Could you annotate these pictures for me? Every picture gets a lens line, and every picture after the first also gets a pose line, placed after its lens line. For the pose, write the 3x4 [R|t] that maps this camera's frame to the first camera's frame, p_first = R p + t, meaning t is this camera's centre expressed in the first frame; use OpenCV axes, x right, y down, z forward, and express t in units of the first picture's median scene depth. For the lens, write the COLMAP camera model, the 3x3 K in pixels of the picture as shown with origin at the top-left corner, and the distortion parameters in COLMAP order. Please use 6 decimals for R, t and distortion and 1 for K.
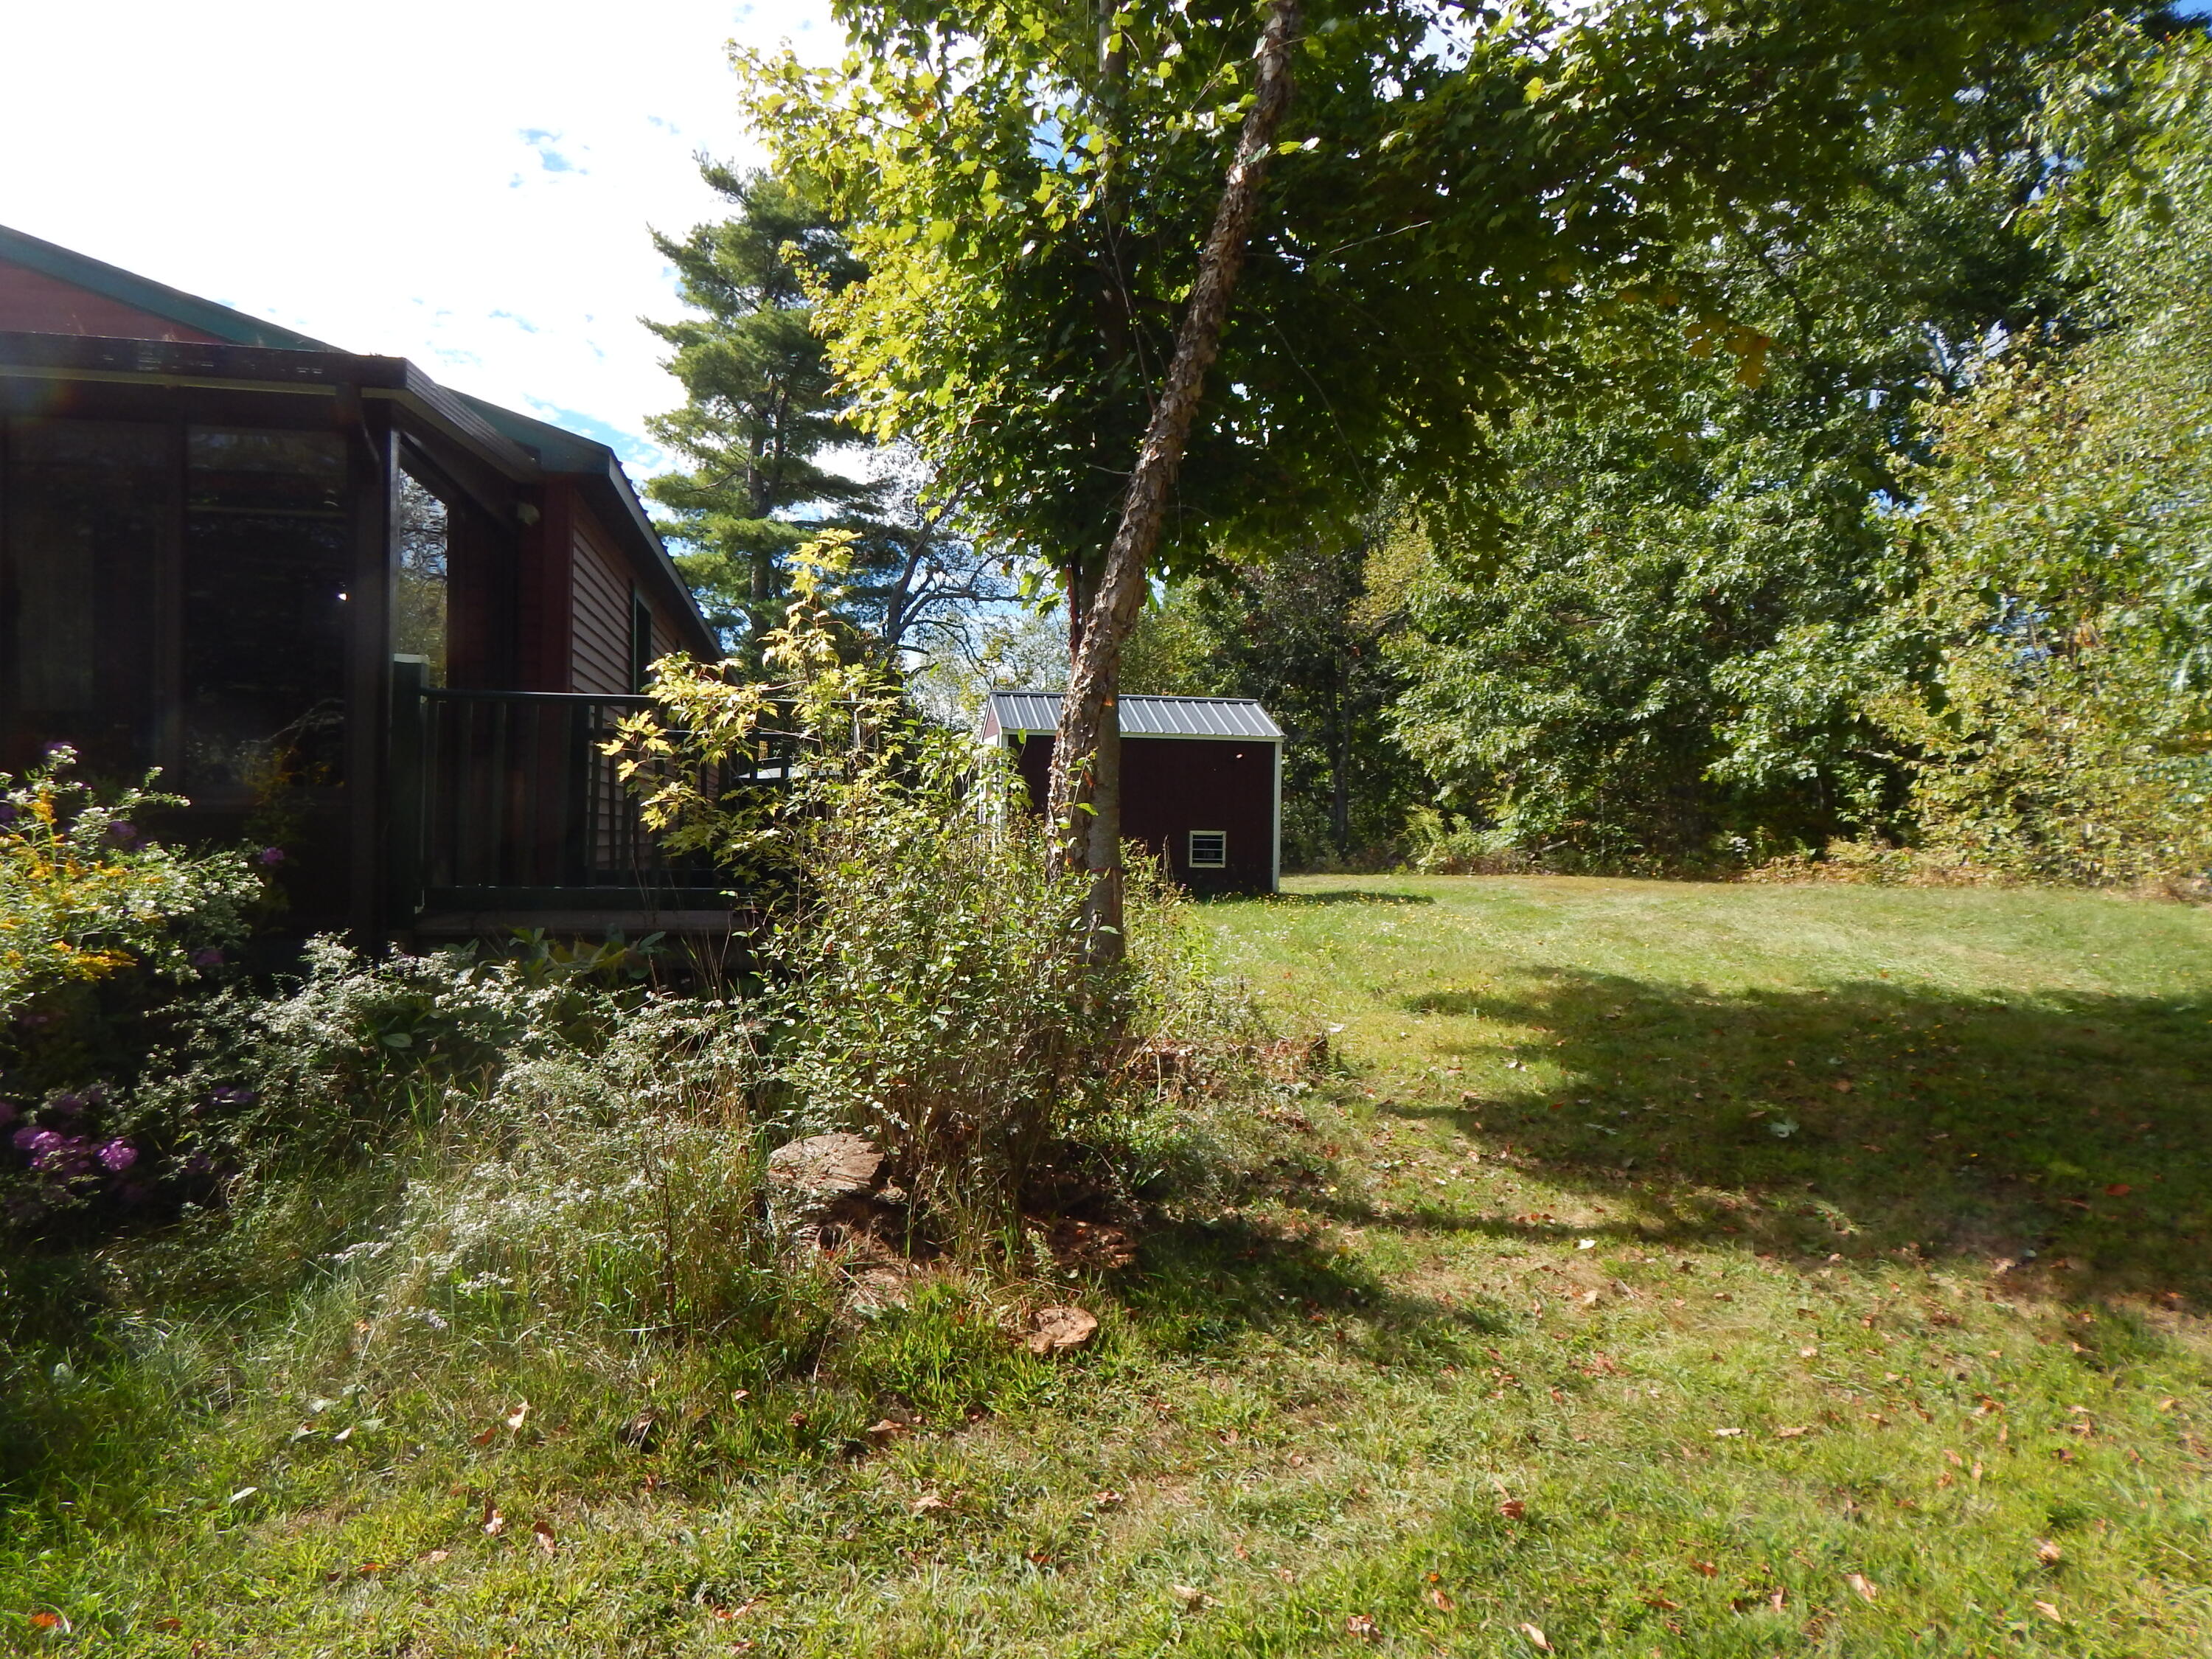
lens RADIAL K [[1494.3, 0, 1112.9], [0, 1494.3, 834.8], [0, 0, 1]] dist [0.032225, 0.009953]
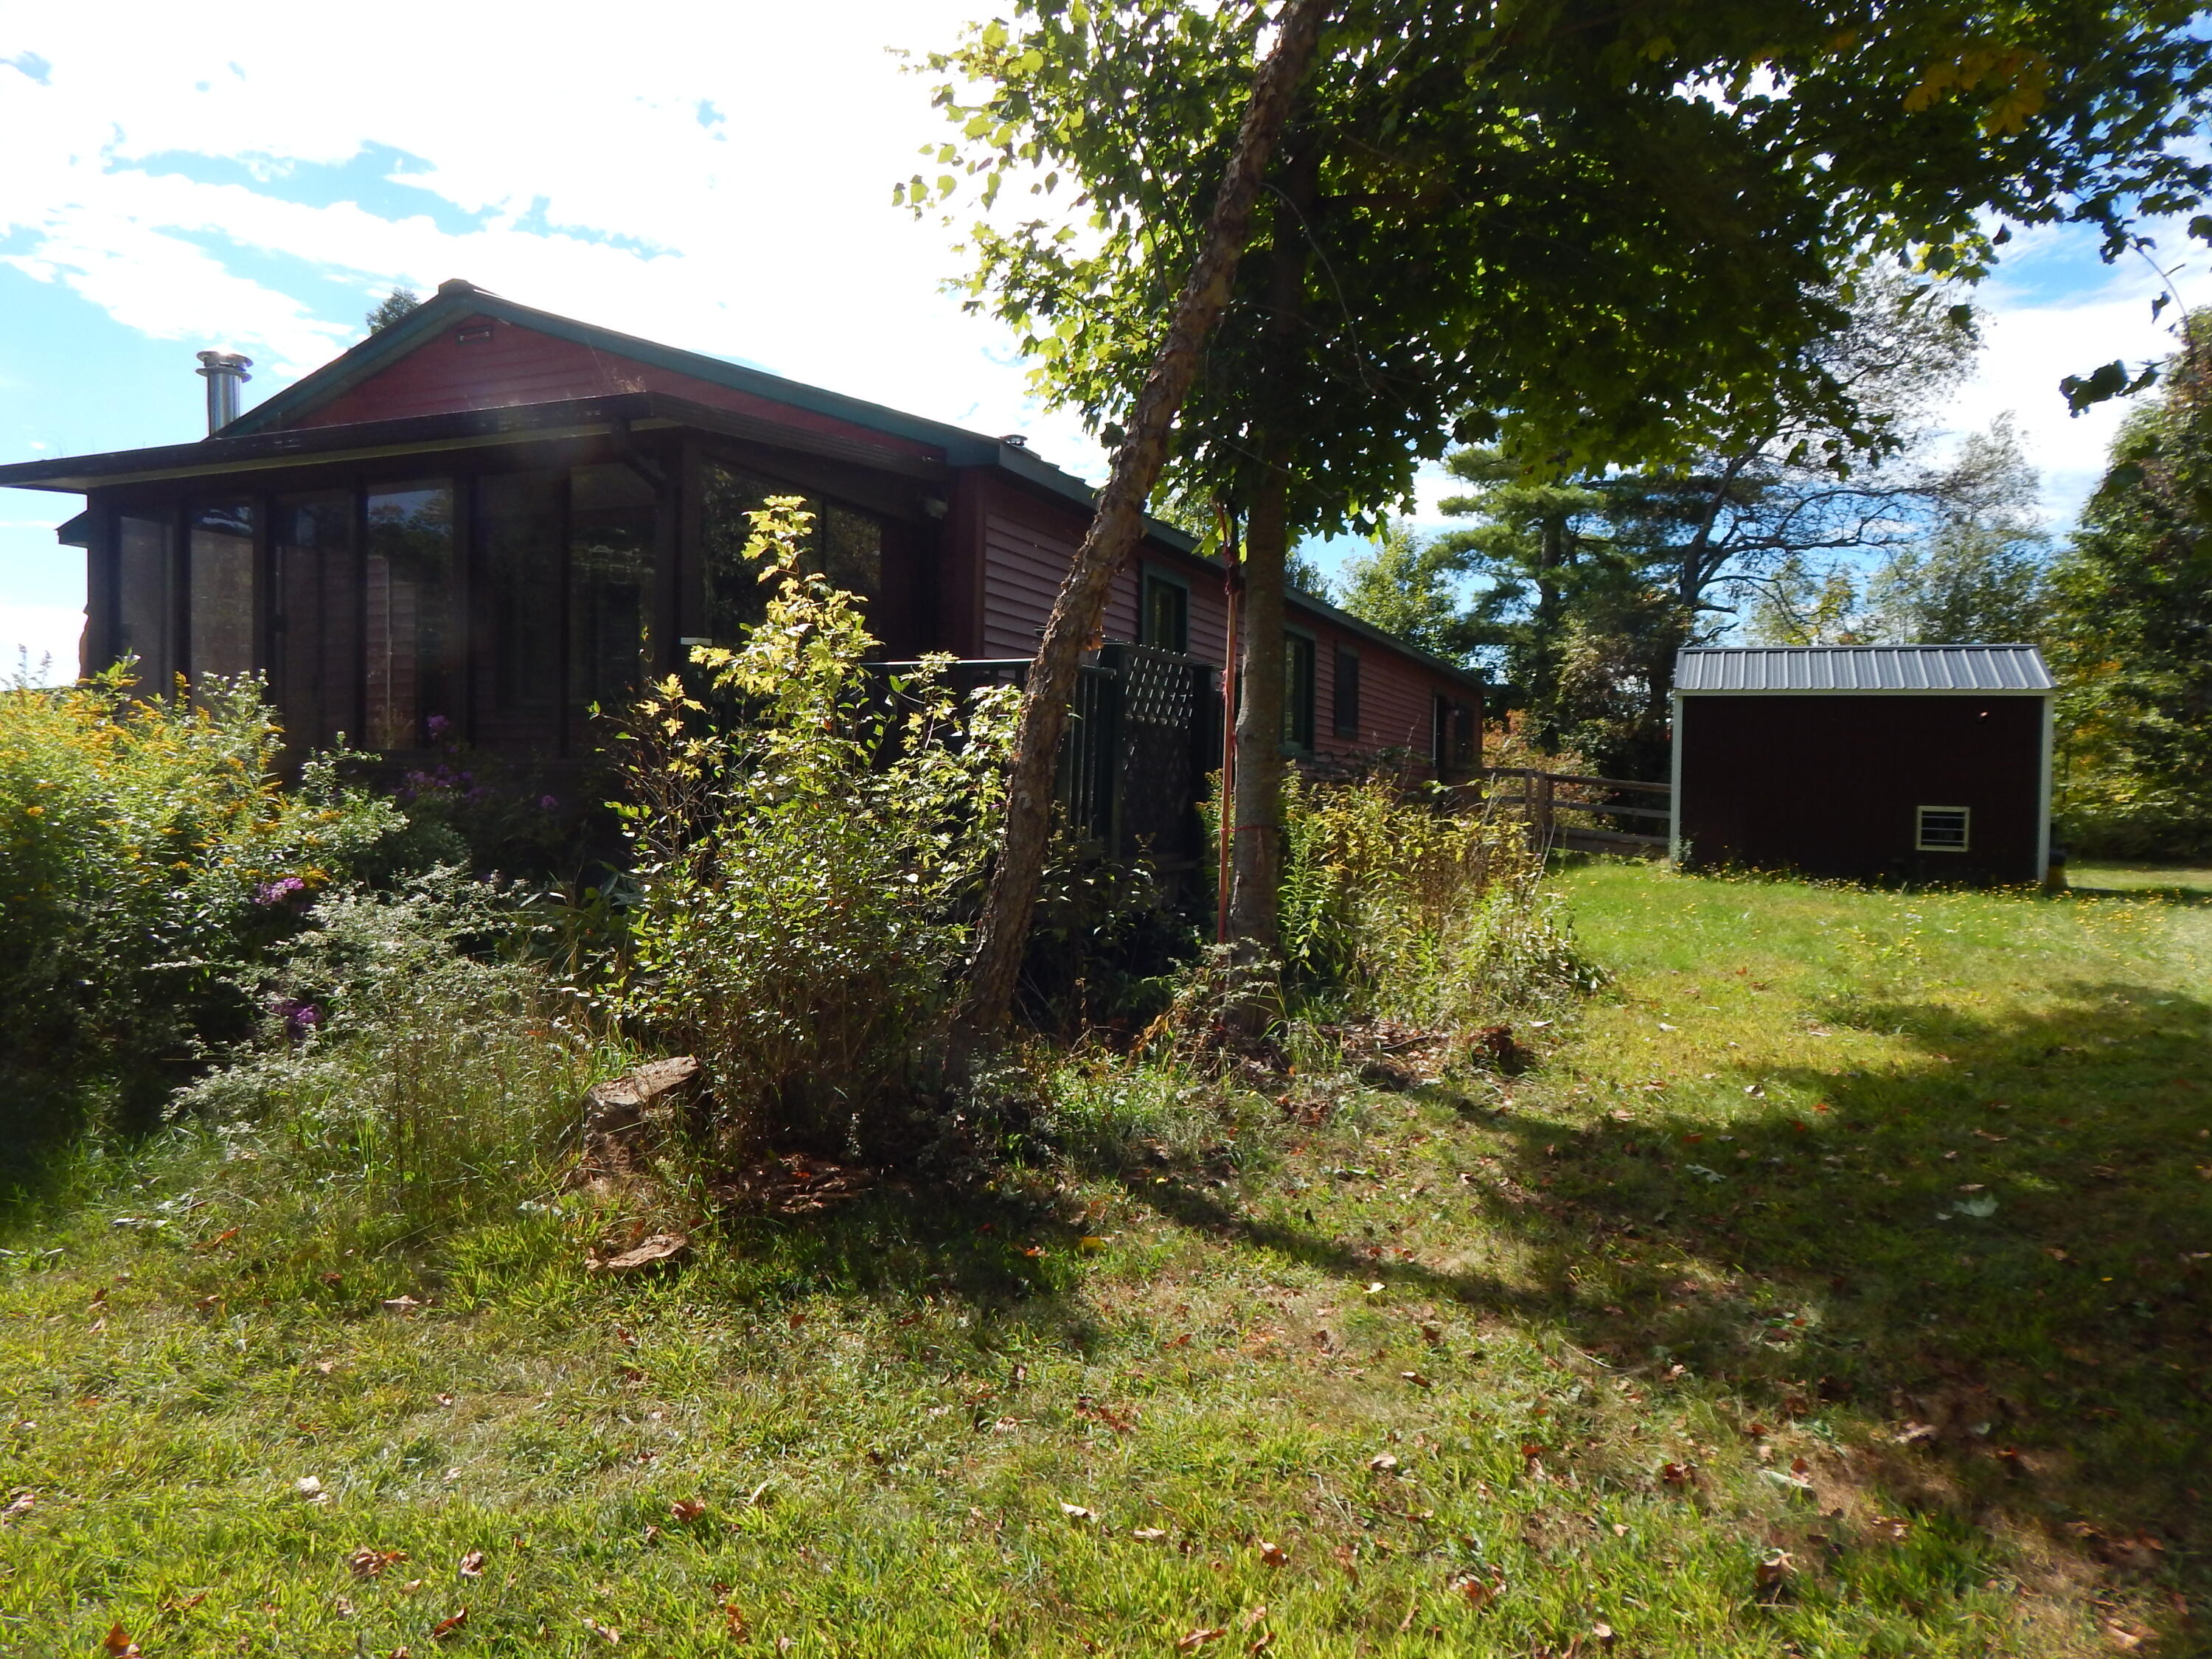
lens RADIAL K [[1494.3, 0, 1091.3], [0, 1494.3, 819.5], [0, 0, 1]] dist [0.032225, 0.009953]
pose [[0.838184, 0.018511, -0.545073, 0.291524], [-0.014694, 0.999828, 0.011360, 0.004927], [0.545190, -0.001512, 0.838311, 0.110484]]
